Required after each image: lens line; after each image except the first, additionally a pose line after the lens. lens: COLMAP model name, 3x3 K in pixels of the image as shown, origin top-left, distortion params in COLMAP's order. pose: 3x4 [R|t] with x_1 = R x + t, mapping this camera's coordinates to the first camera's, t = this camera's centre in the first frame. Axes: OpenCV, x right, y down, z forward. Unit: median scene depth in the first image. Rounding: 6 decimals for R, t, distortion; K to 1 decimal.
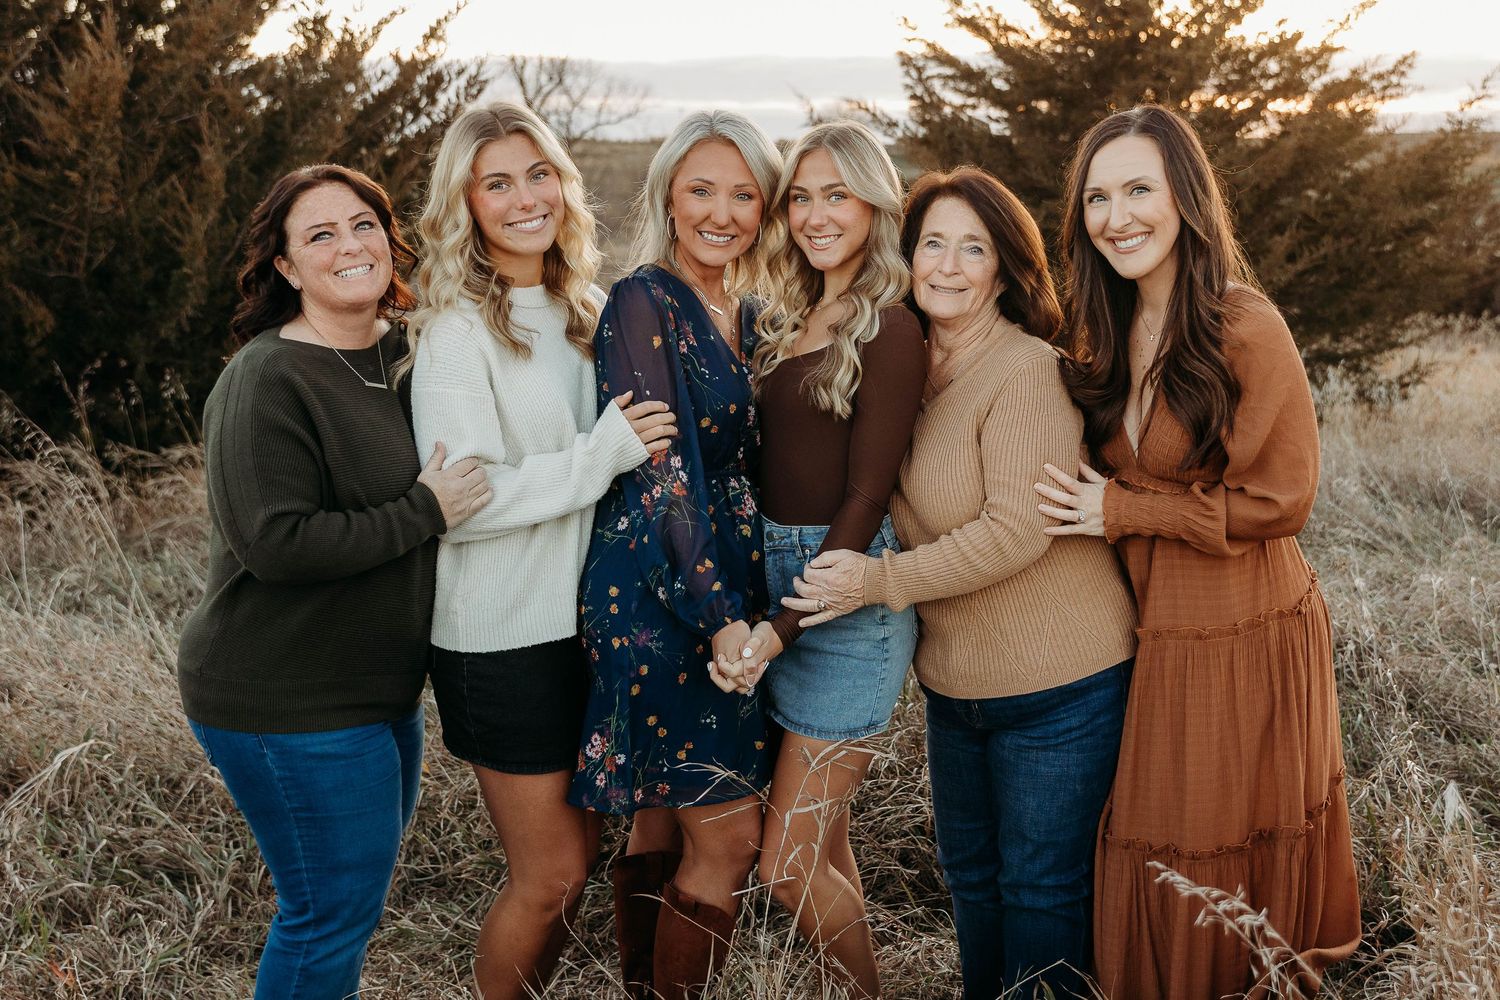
lens RADIAL K [[1932.5, 0, 794.6], [0, 1932.5, 471.6], [0, 0, 1]] dist [-0.008621, 0.029238]
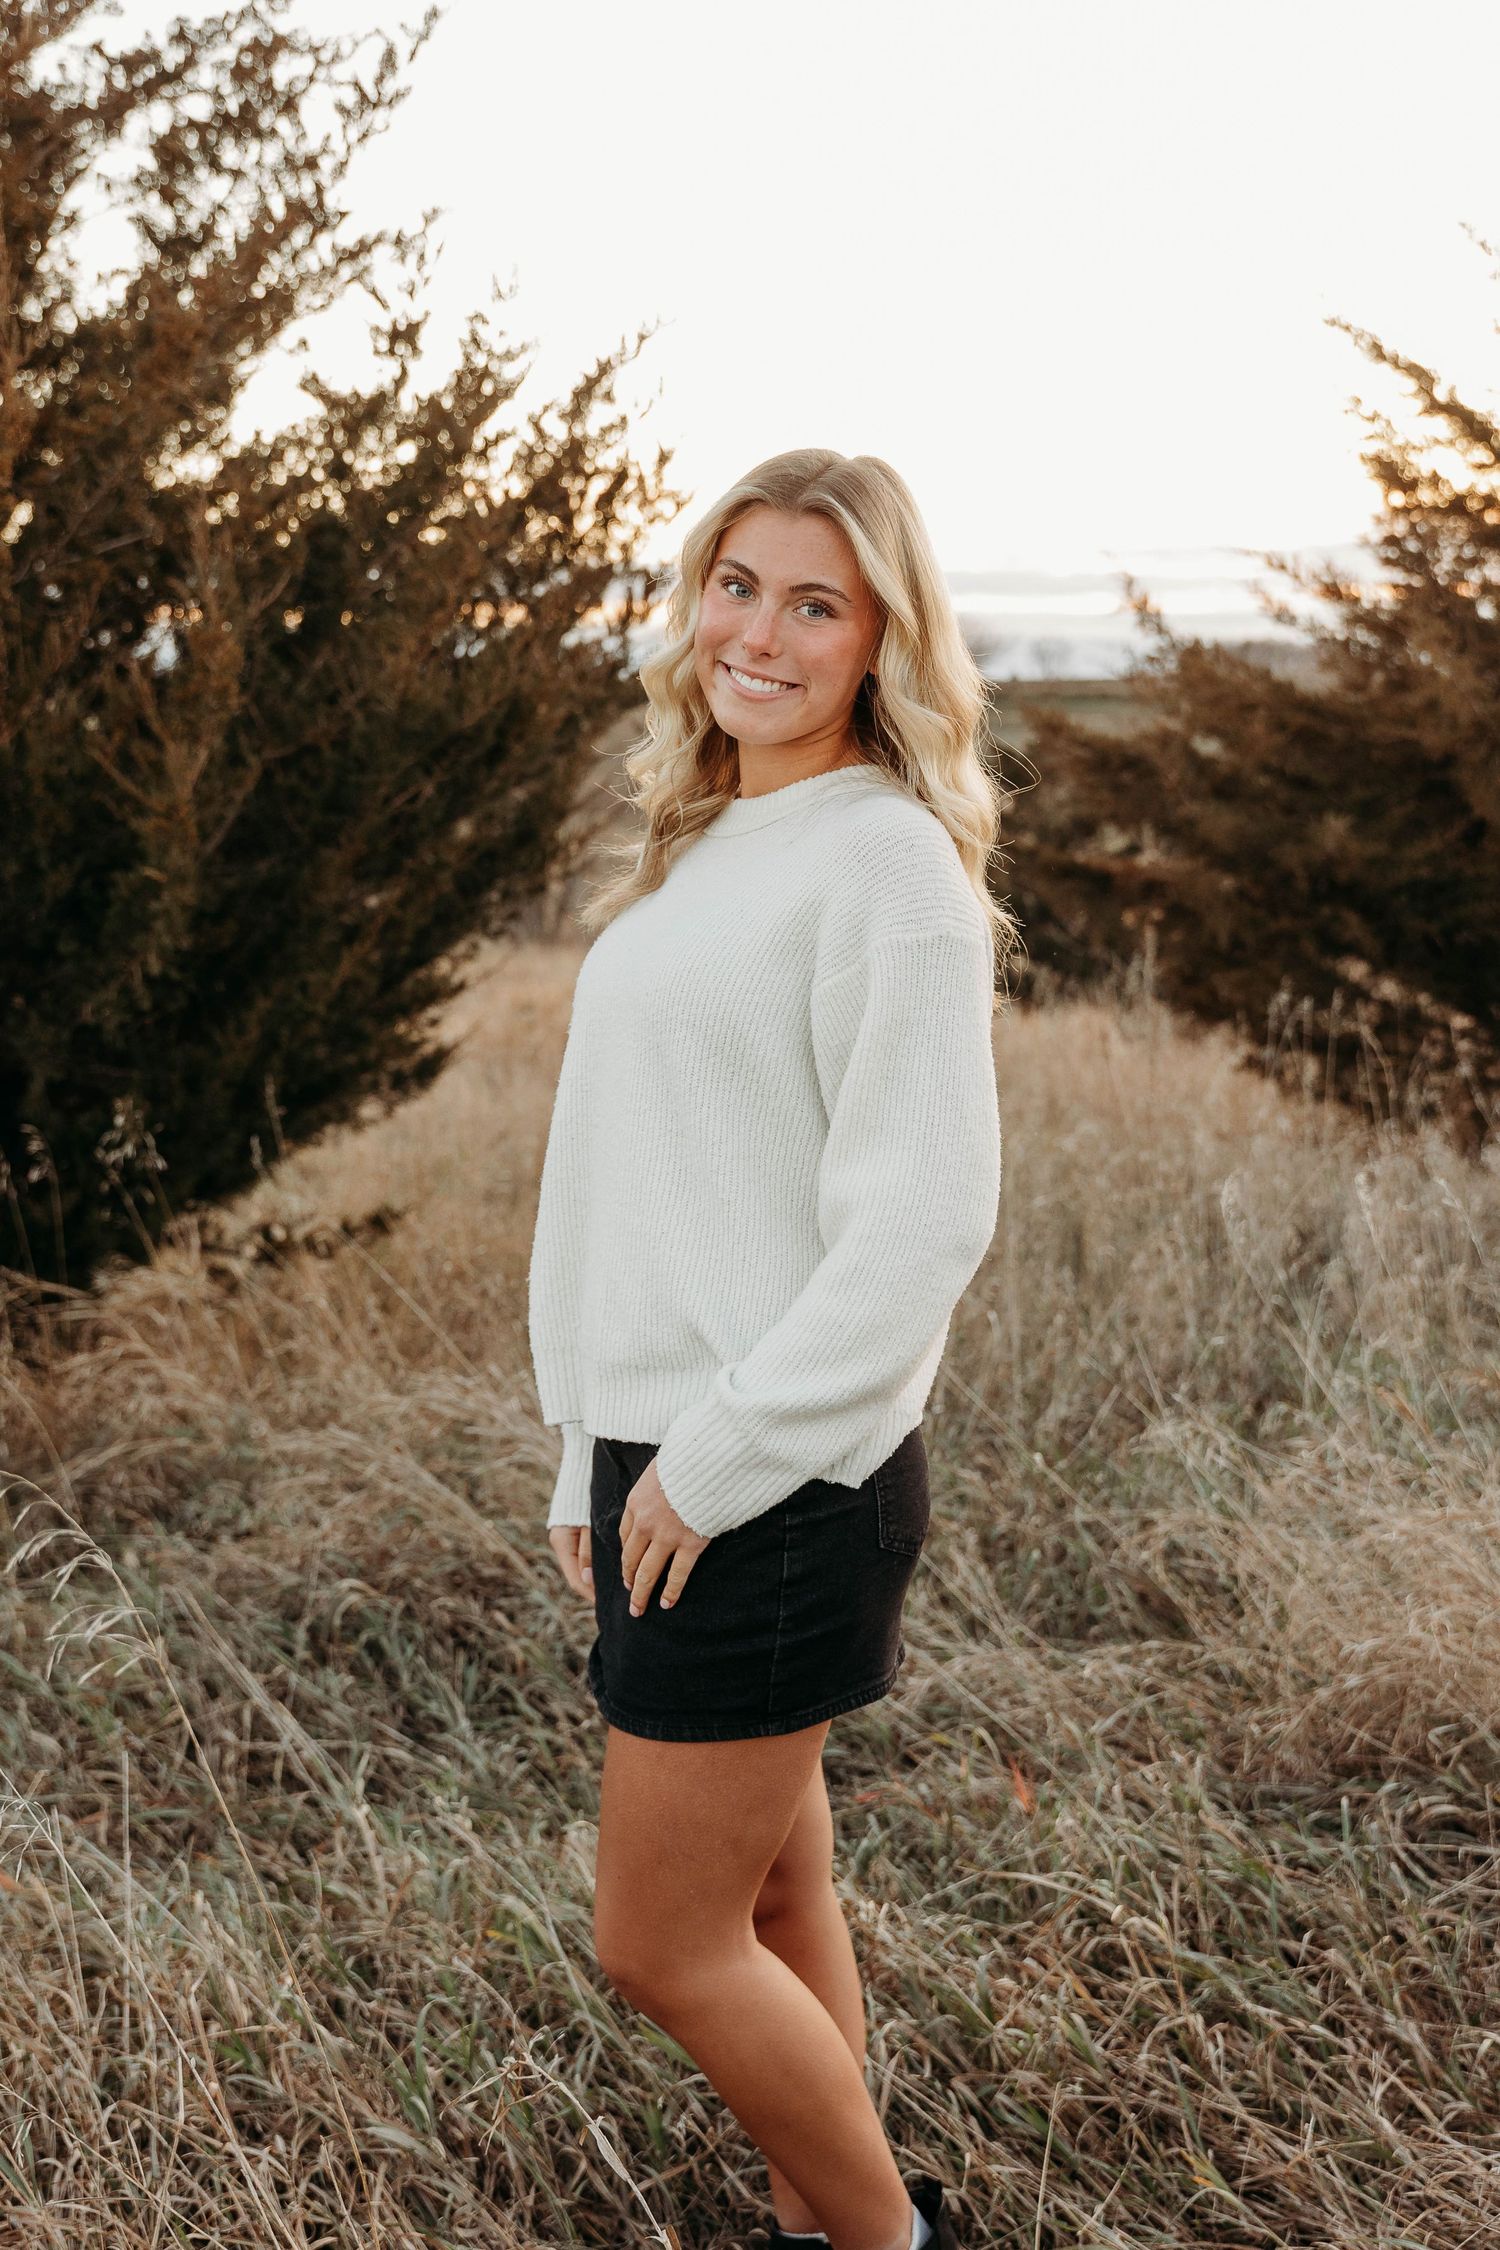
lens RADIAL K [[2636.7, 0, 671.2], [0, 2636.7, 1125.8], [0, 0, 1]] dist [0.009487, 0.016684]
pose [[0.999038, -0.005278, -0.043537, -0.141348], [0.004975, 0.999963, -0.007066, -0.034622], [0.043572, 0.006843, 0.999027, 0.336489]]
